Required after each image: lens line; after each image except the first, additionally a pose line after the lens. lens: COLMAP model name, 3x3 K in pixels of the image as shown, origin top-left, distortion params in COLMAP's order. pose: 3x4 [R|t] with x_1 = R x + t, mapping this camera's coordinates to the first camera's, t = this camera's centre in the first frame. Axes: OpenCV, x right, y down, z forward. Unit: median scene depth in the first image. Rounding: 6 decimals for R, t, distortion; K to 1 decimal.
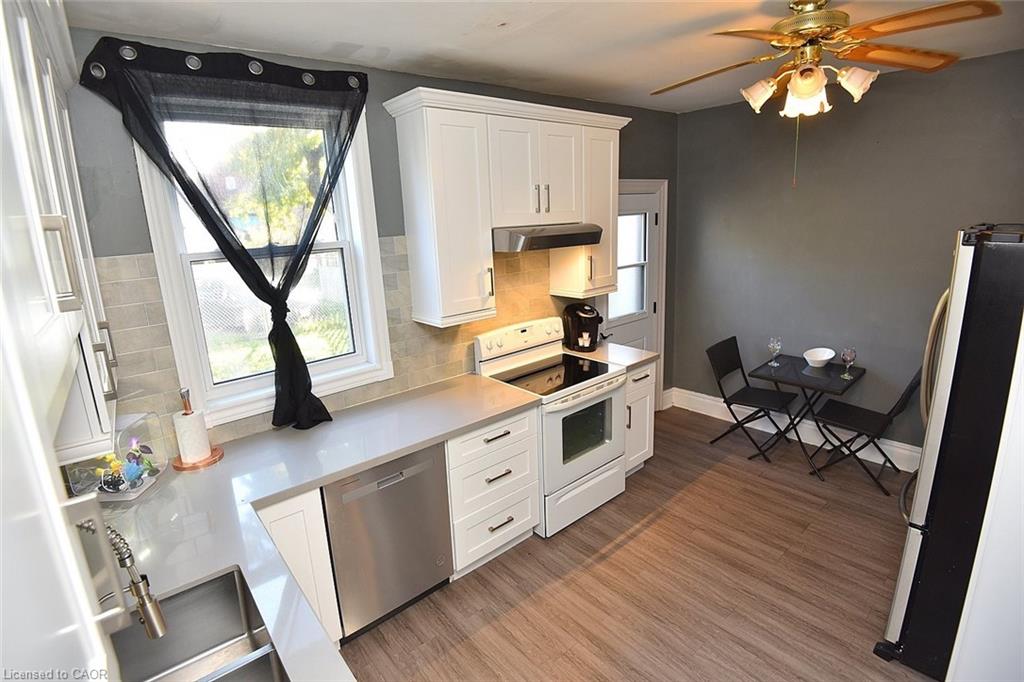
lens RADIAL K [[470.5, 0, 514.8], [0, 470.5, 329.5], [0, 0, 1]] dist [-0.000592, -0.000091]
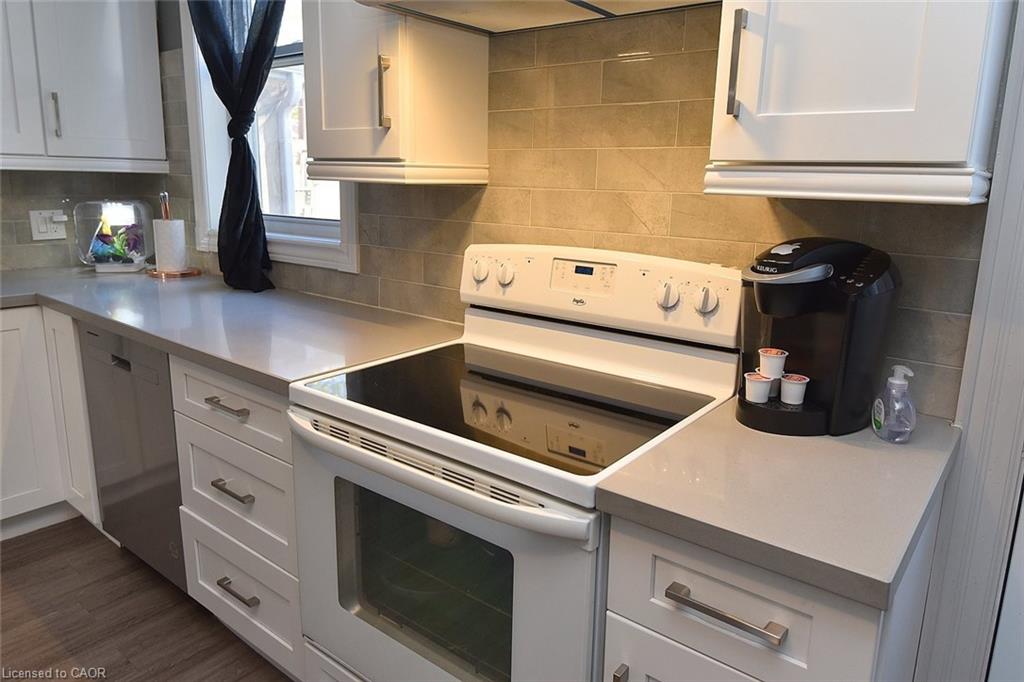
lens RADIAL K [[677.4, 0, 511.5], [0, 677.4, 319.8], [0, 0, 1]] dist [-0.001141, -0.000038]
pose [[0.181531, 0.234352, -0.955053, 0.532863], [-0.231285, 0.954120, 0.190162, -0.048008], [0.955800, 0.186369, 0.227405, 0.897415]]
